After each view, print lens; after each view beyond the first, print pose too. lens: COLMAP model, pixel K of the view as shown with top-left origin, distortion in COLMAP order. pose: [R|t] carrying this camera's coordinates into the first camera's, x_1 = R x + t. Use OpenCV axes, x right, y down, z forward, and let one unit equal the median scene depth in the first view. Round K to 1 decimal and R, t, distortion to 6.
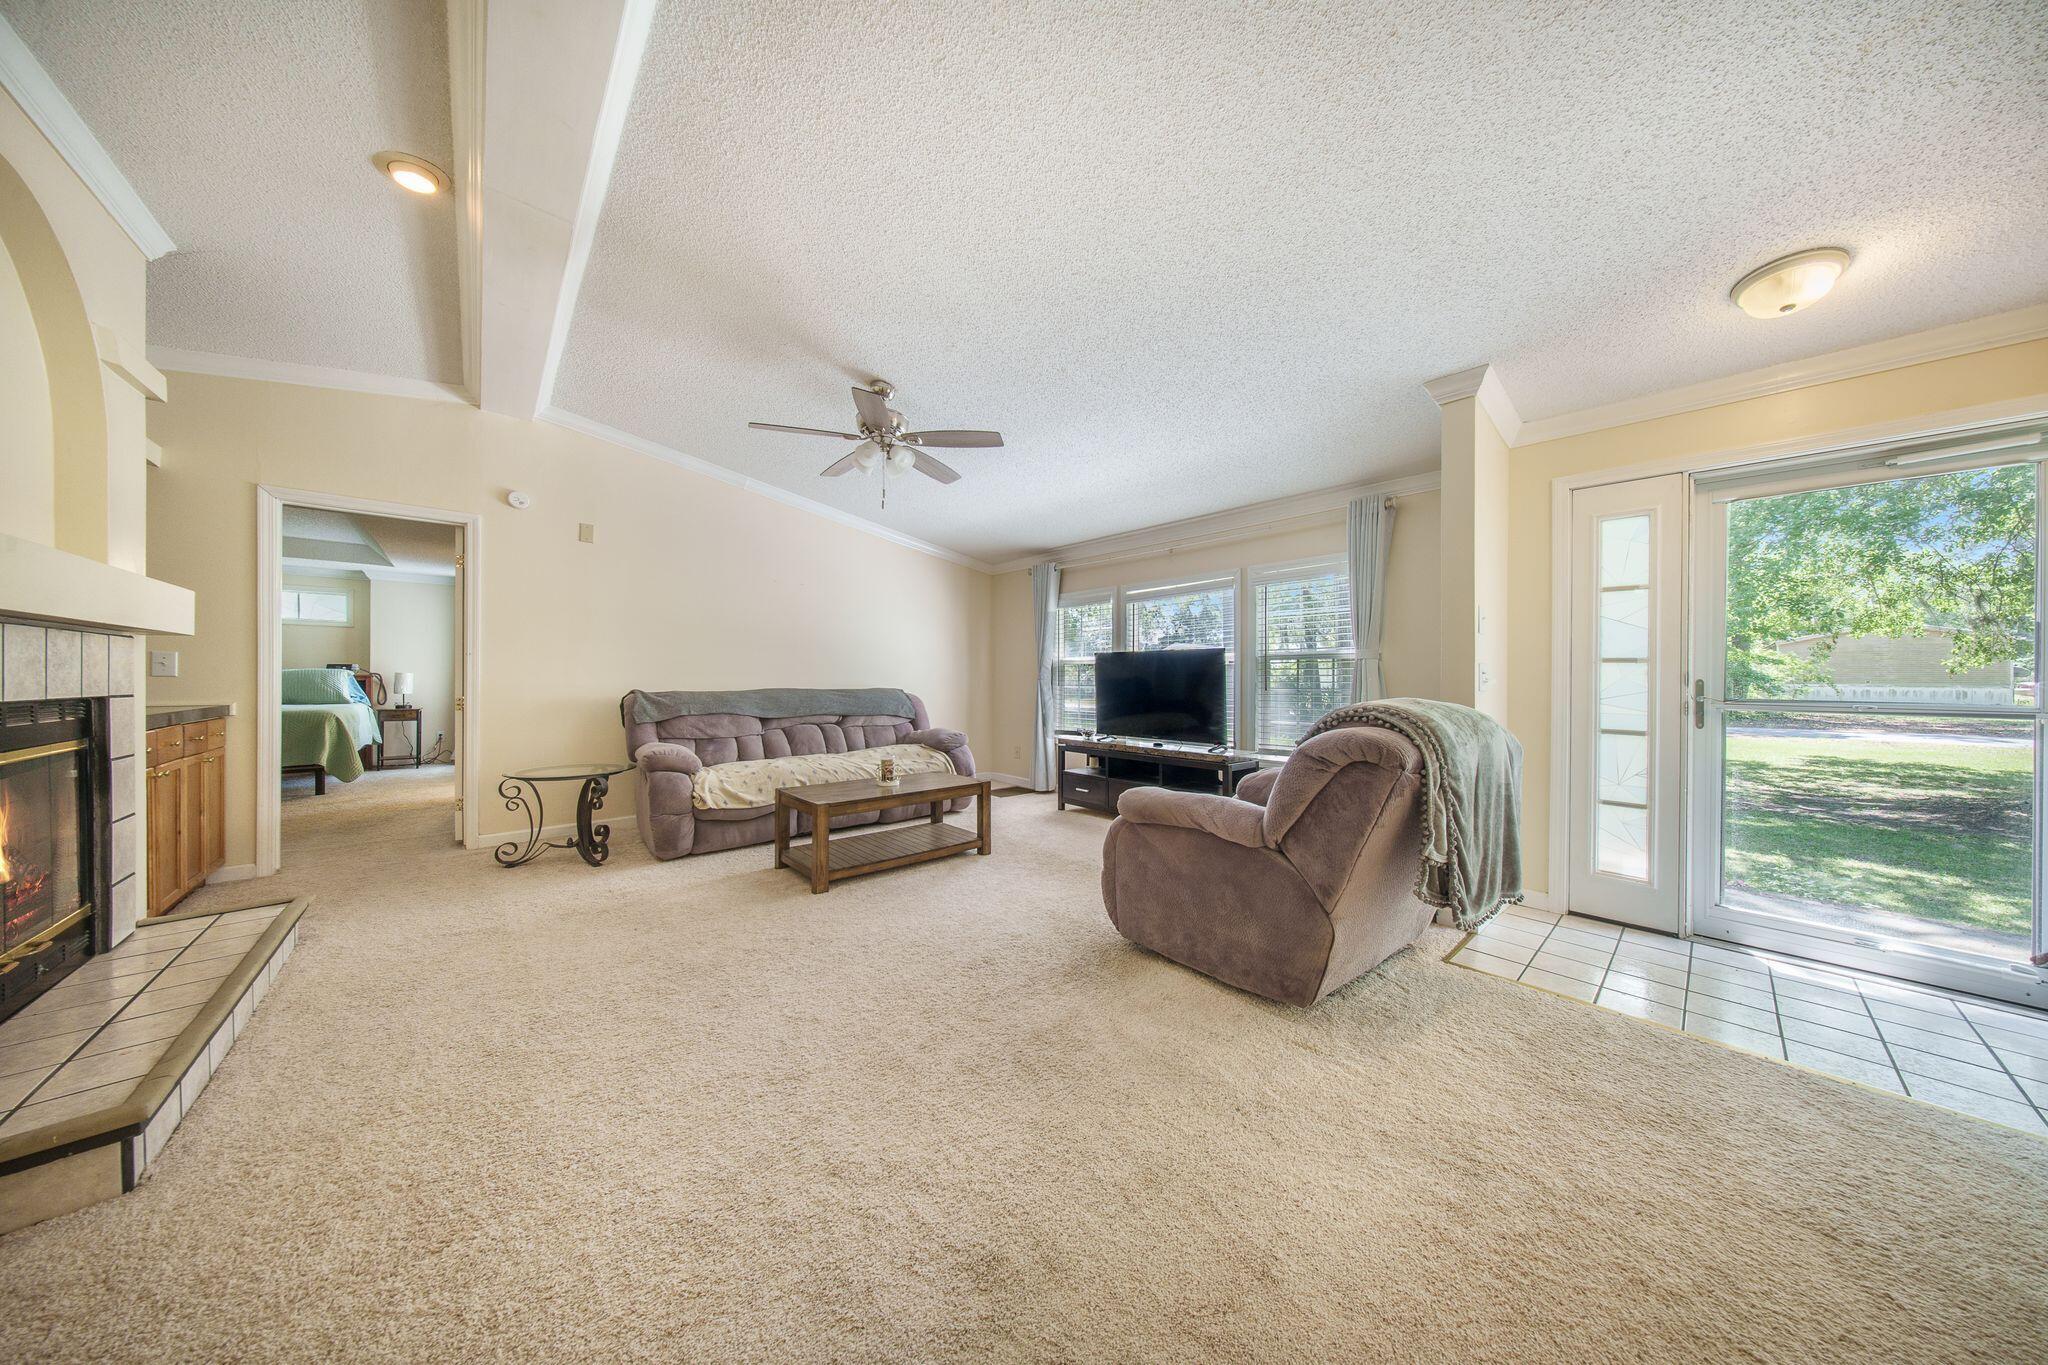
lens RADIAL K [[618.3, 0, 1022.2], [0, 618.3, 675.5], [0, 0, 1]] dist [0.001162, -0.000375]
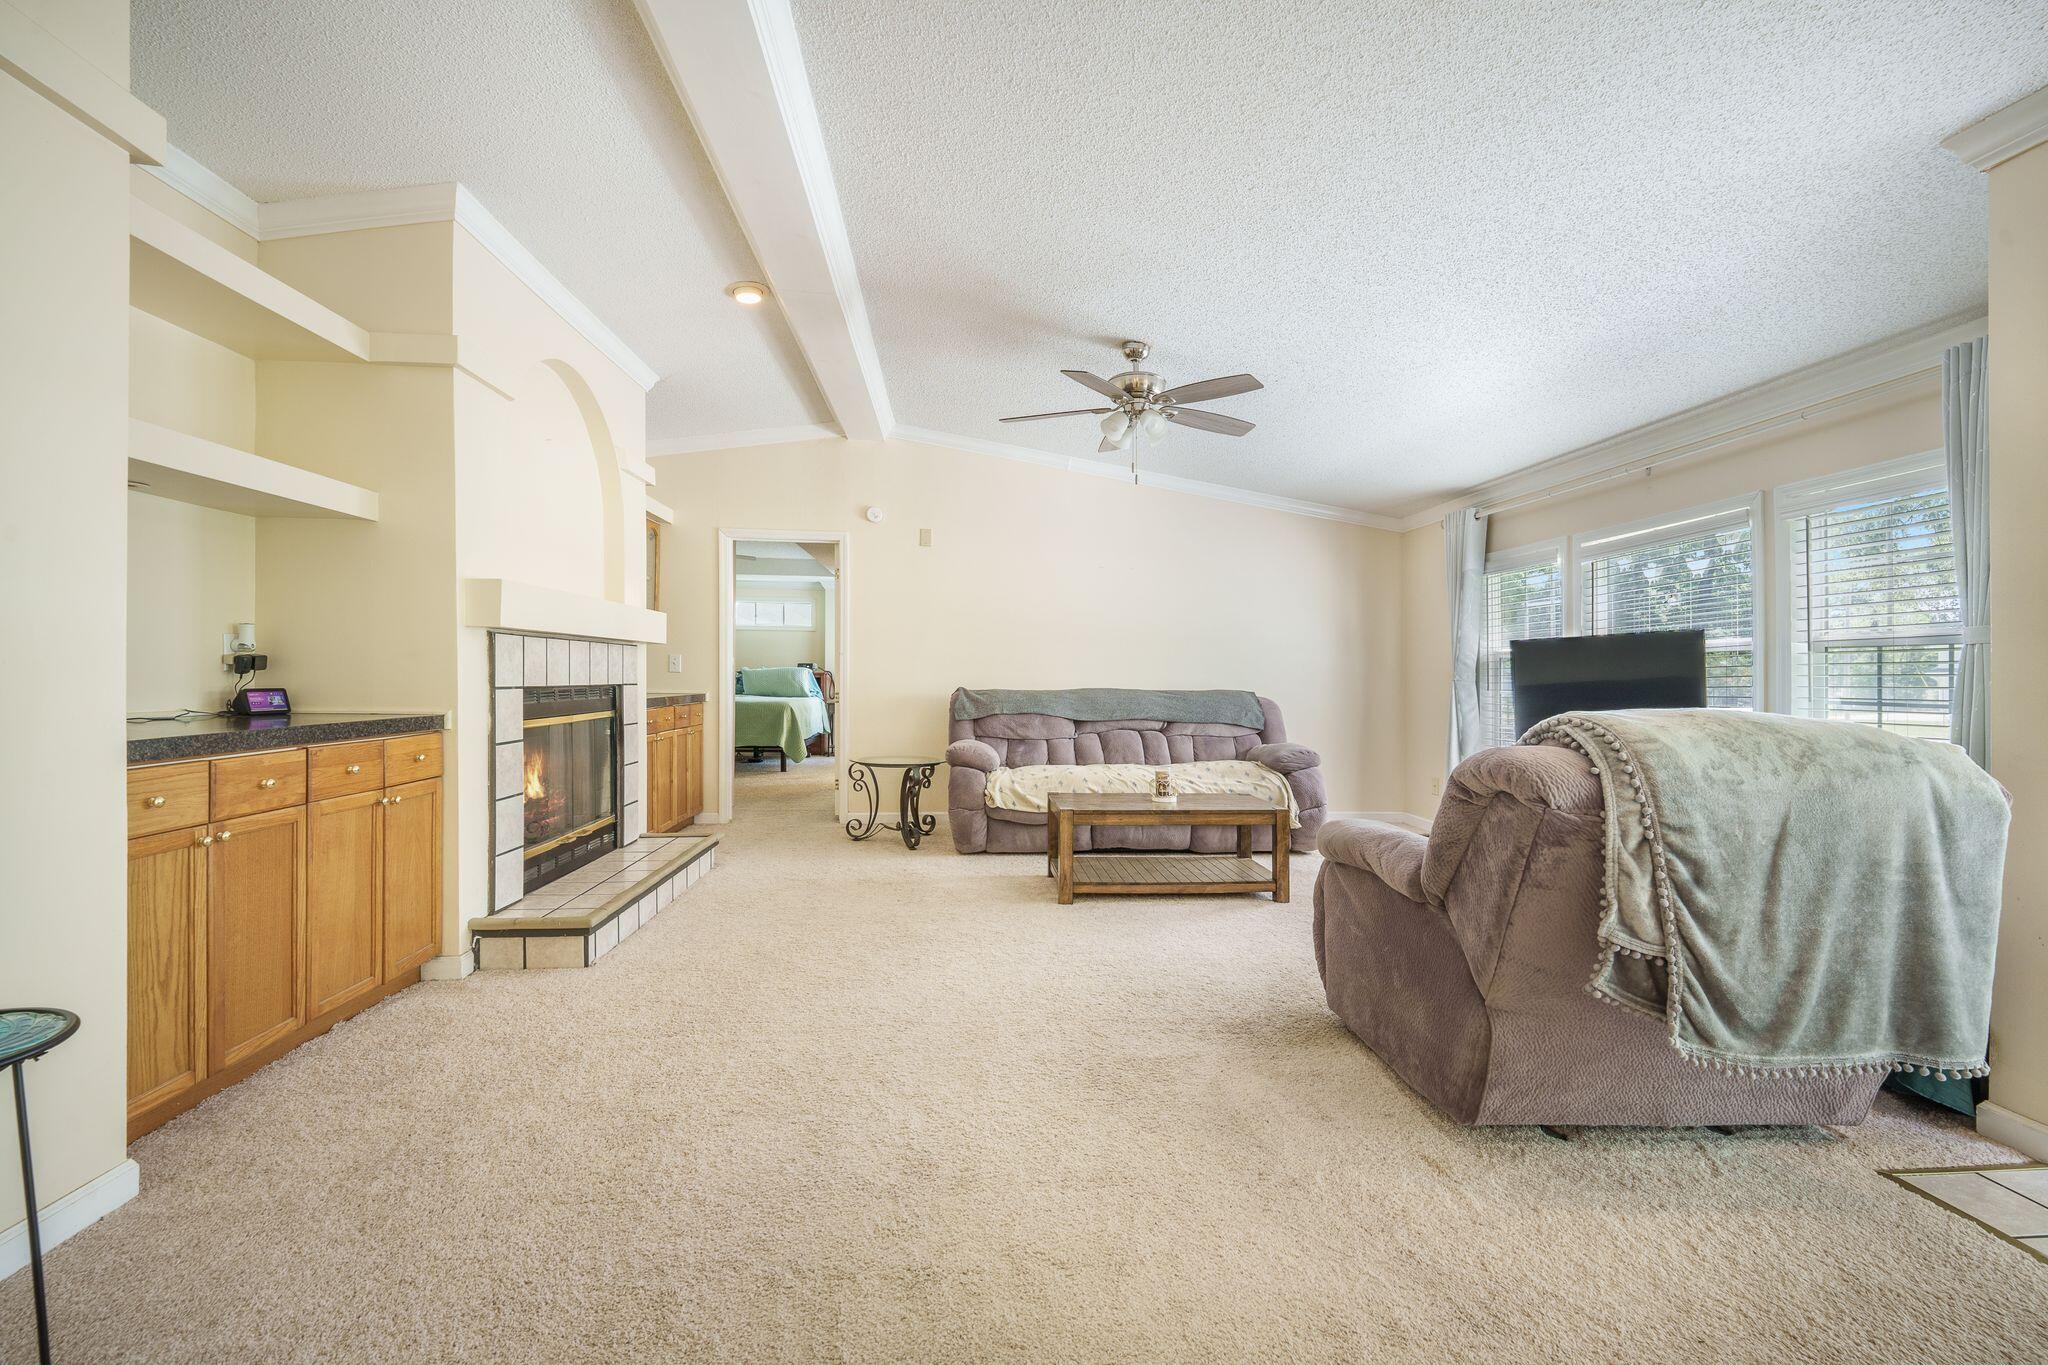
lens RADIAL K [[839.5, 0, 1024.5], [0, 839.5, 684.6], [0, 0, 1]] dist [-0.010224, -0.002431]
pose [[0.805075, 0.010558, -0.593080, 0.329182], [-0.004771, 0.999925, 0.011324, 0.003063], [0.593154, -0.006287, 0.805064, -0.055076]]
